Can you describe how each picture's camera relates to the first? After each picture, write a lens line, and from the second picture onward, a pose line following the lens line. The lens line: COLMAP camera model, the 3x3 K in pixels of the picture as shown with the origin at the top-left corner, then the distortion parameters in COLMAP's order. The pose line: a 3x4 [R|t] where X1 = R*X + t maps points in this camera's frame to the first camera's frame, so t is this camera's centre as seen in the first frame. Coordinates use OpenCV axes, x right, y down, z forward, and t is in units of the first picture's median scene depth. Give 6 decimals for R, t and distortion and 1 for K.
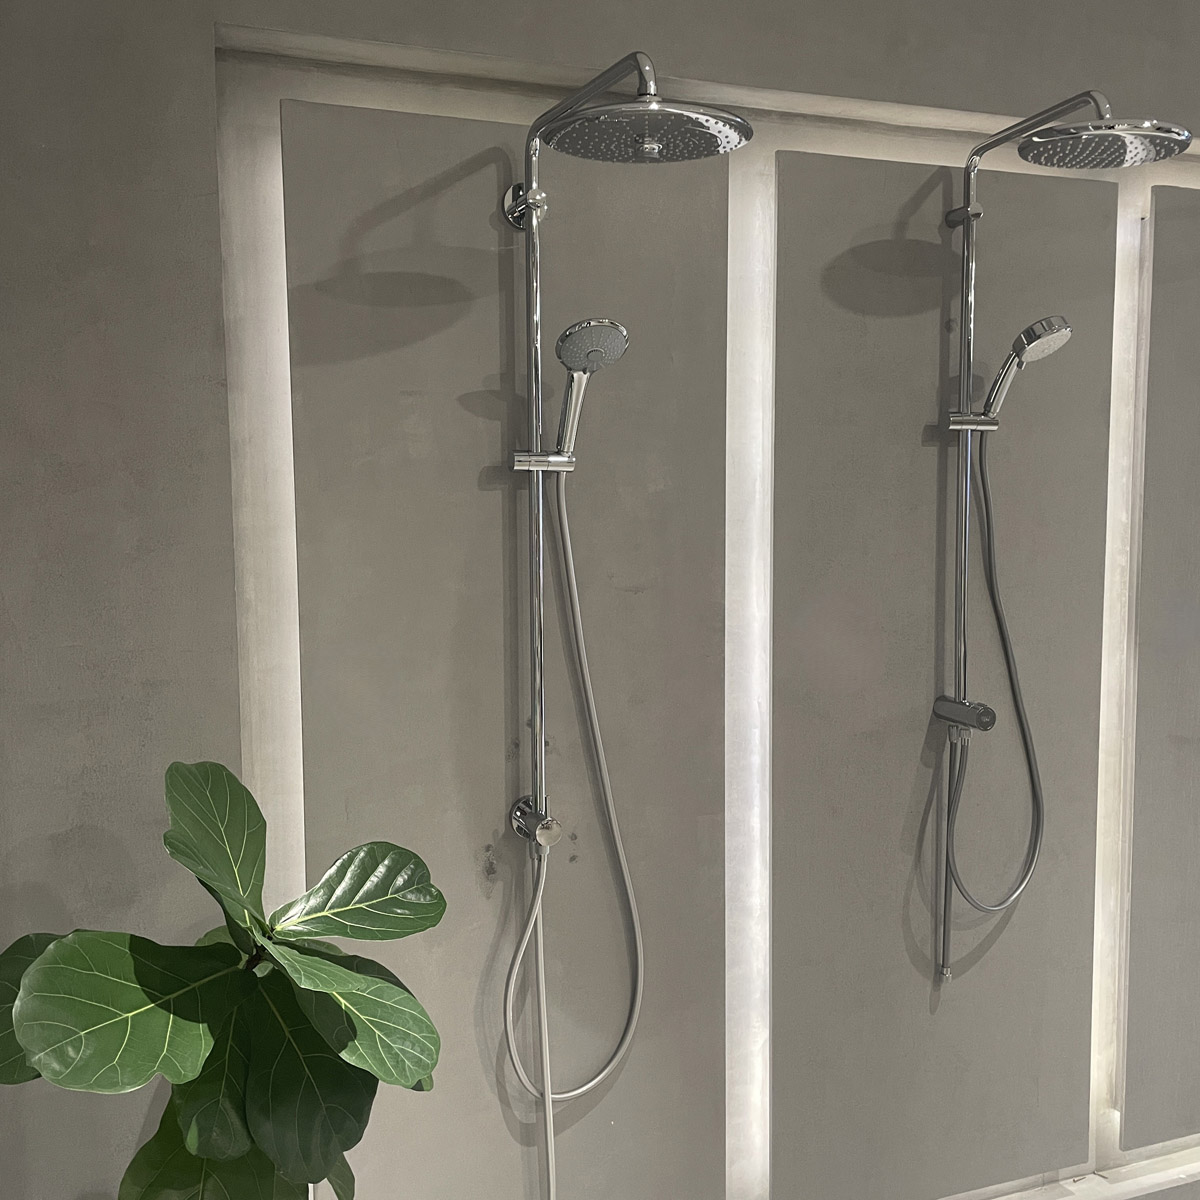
lens RADIAL K [[1205.6, 0, 593.8], [0, 1205.6, 604.0], [0, 0, 1]] dist [0.108099, -0.192465]
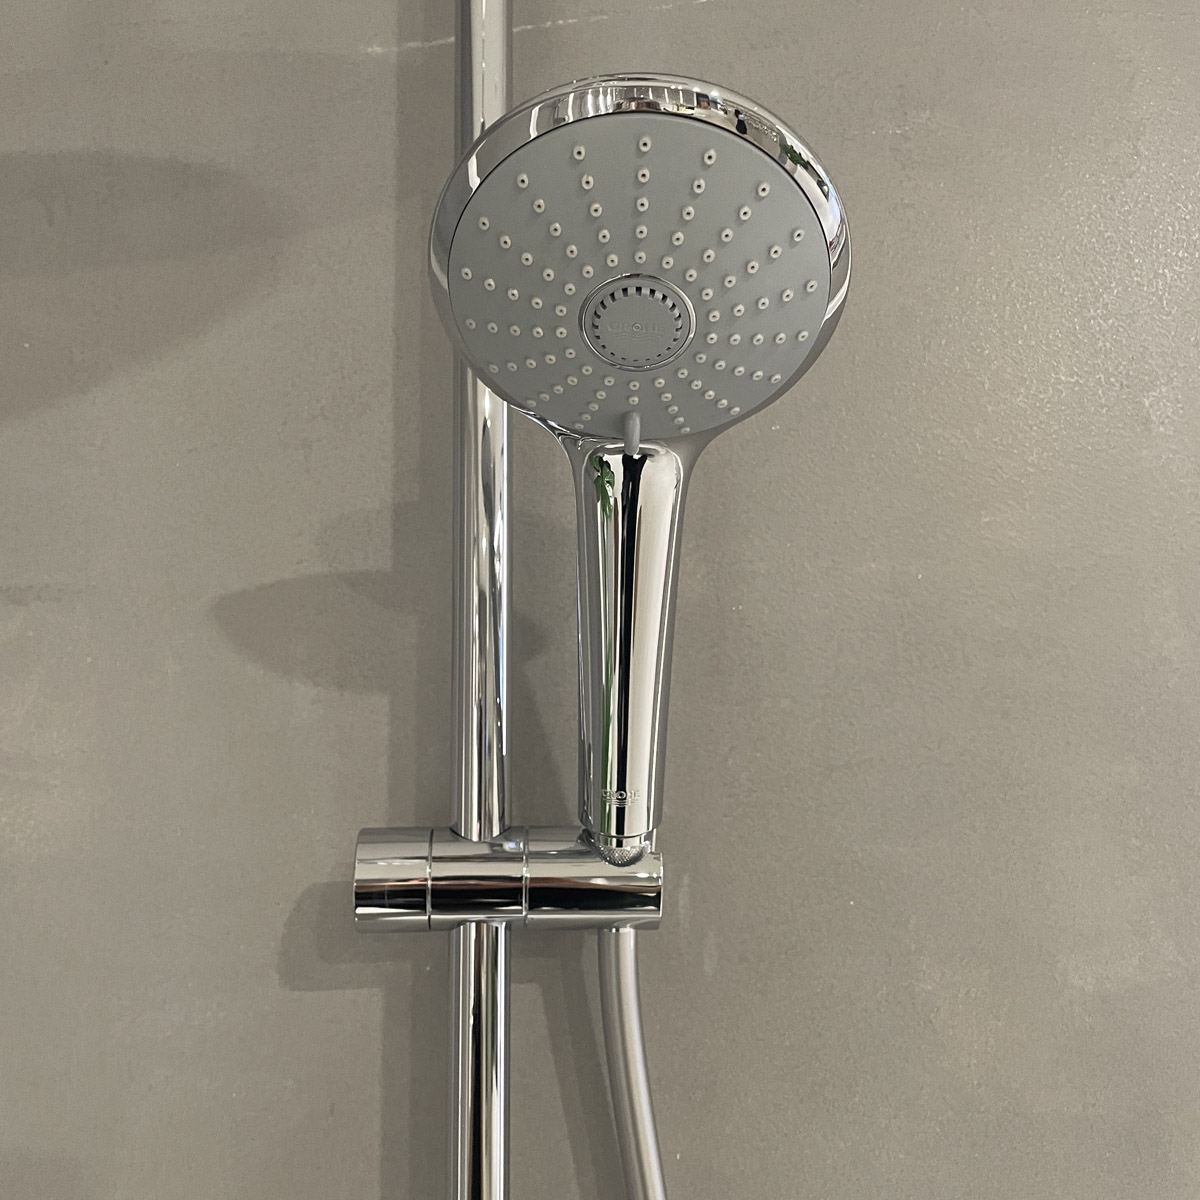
lens RADIAL K [[1251.1, 0, 609.2], [0, 1251.1, 581.5], [0, 0, 1]] dist [0.068310, -0.127185]
pose [[0.935075, -0.043010, -0.351831, 0.053416], [-0.030691, 0.979058, -0.201254, -0.121412], [0.353119, 0.198986, 0.914173, 0.763604]]
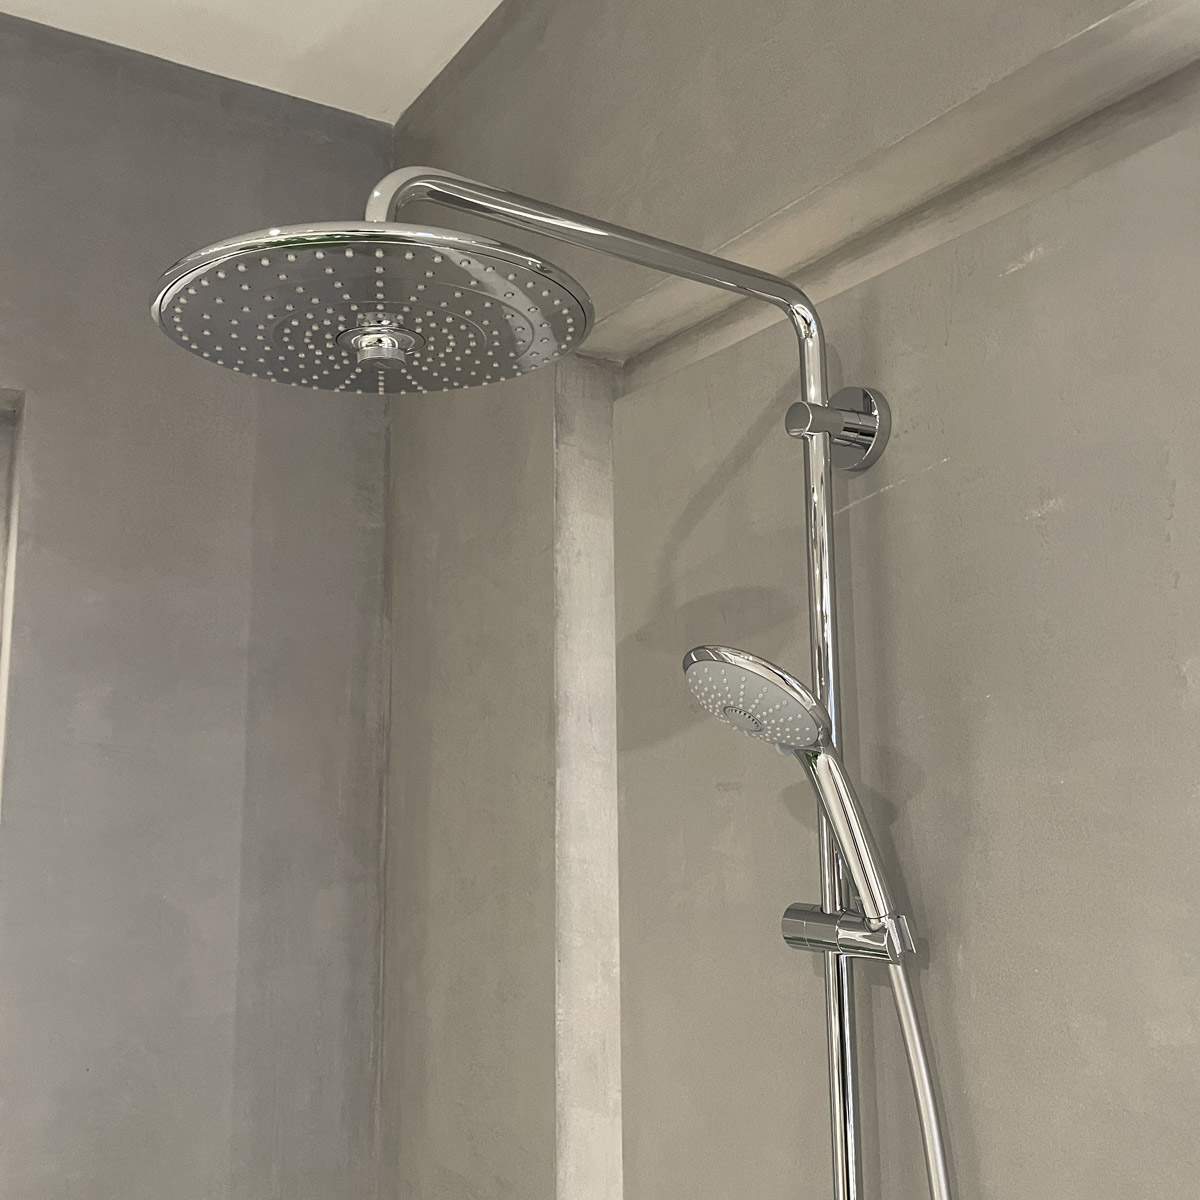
lens RADIAL K [[1202.4, 0, 604.3], [0, 1202.4, 580.0], [0, 0, 1]] dist [0.113323, -0.208820]
pose [[0.225053, -0.153107, -0.962242, 0.398407], [-0.079173, 0.981437, -0.174679, -0.157474], [0.971124, 0.115495, 0.208754, 0.768458]]
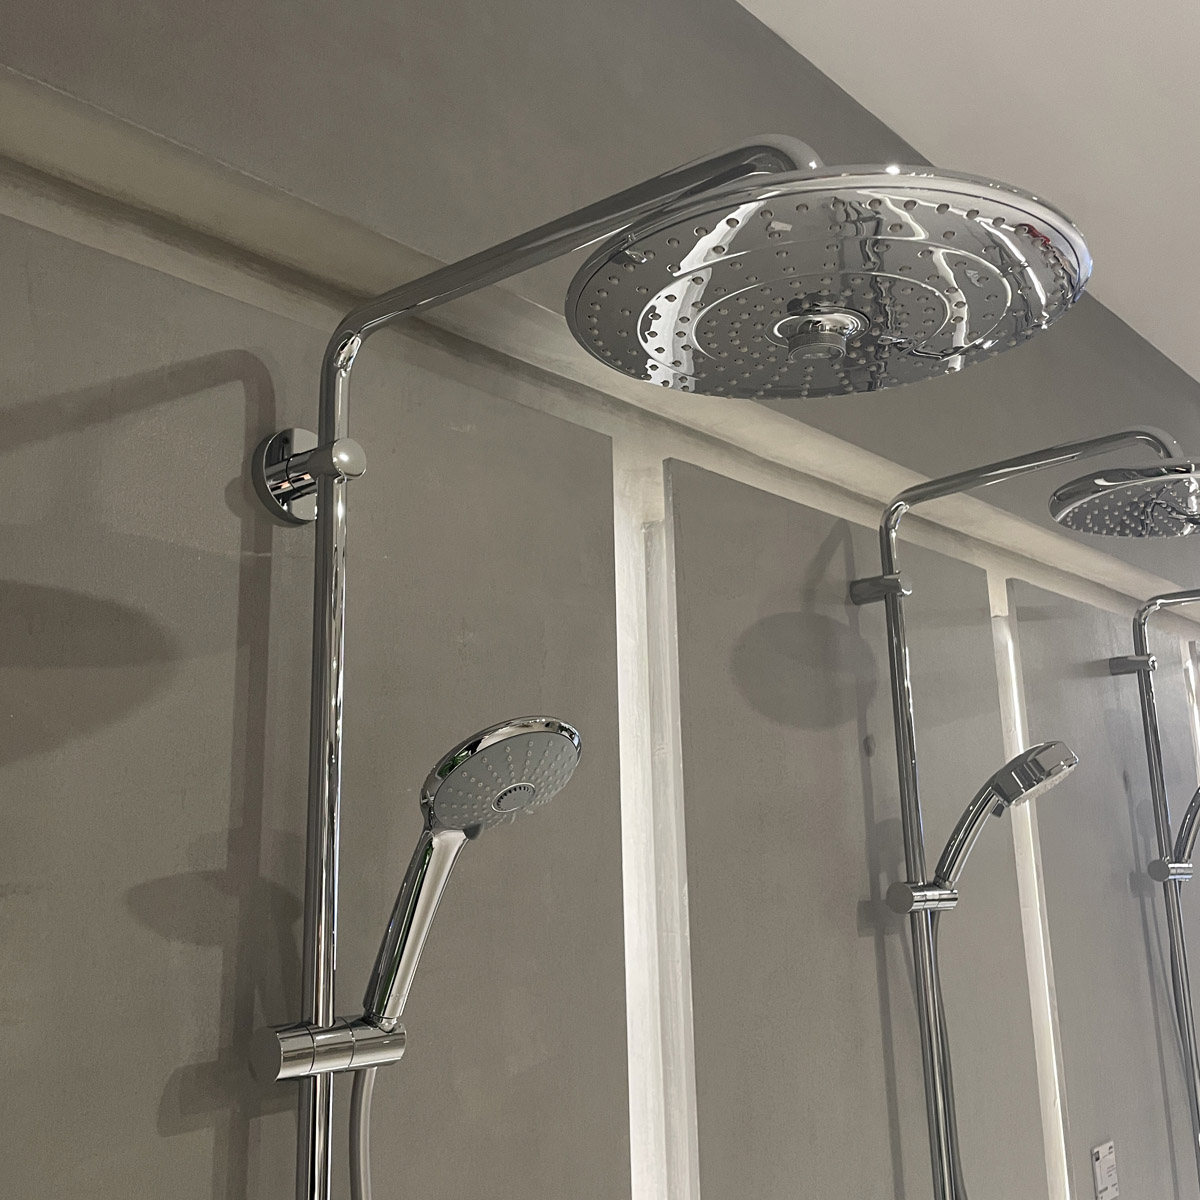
lens RADIAL K [[1205.6, 0, 593.8], [0, 1205.6, 604.0], [0, 0, 1]] dist [0.108099, -0.192465]
pose [[0.893297, 0.082132, 0.441899, -0.154195], [0.058456, 0.953583, -0.295403, -0.129406], [-0.445649, 0.289714, 0.847031, 0.546397]]
